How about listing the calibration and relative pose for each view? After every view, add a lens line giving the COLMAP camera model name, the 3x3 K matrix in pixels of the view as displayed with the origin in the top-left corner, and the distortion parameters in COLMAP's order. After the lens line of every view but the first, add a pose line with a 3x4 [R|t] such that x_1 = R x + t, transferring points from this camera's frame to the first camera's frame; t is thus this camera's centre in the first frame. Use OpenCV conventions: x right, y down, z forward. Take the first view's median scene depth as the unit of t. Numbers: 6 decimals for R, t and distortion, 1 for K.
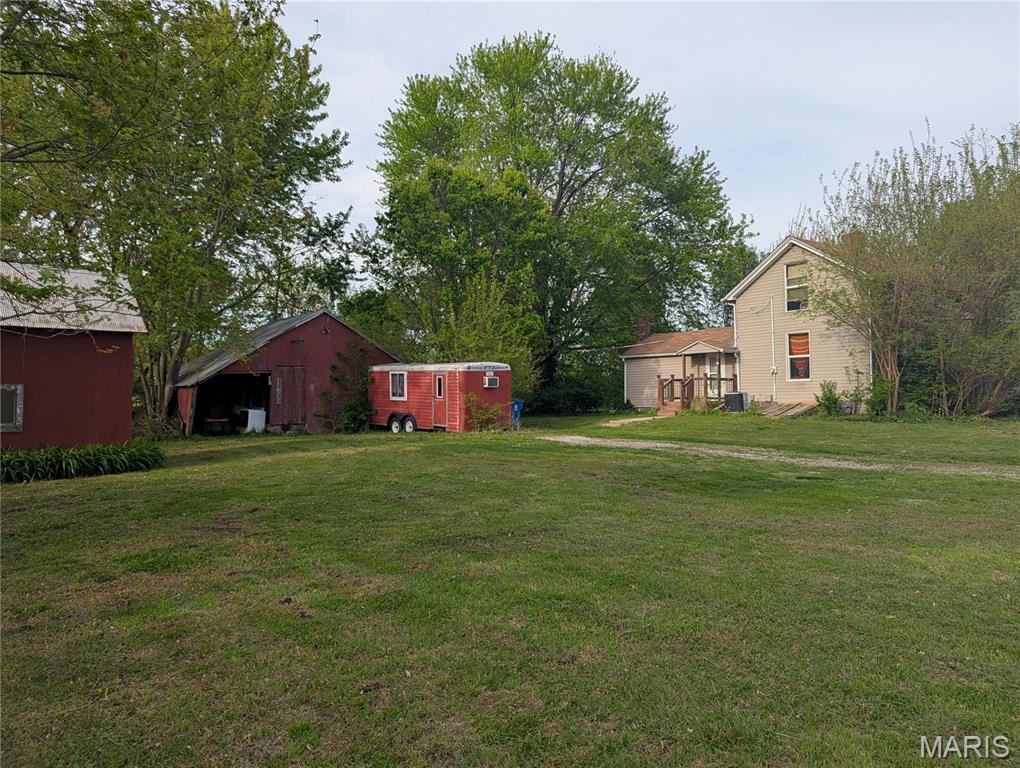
lens RADIAL K [[710.5, 0, 500.0], [0, 710.5, 382.8], [0, 0, 1]] dist [0.003676, -0.029125]
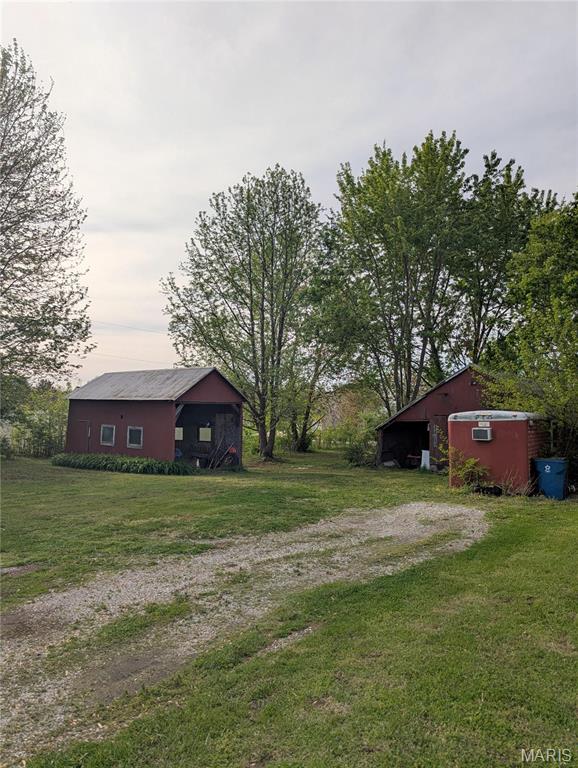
lens RADIAL K [[532.6, 0, 291.2], [0, 532.6, 386.7], [0, 0, 1]] dist [0.005731, -0.030636]
pose [[0.206964, -0.055271, -0.976786, 0.170596], [-0.011090, 0.998206, -0.058833, -0.005182], [0.978286, 0.023009, 0.205980, 0.185371]]
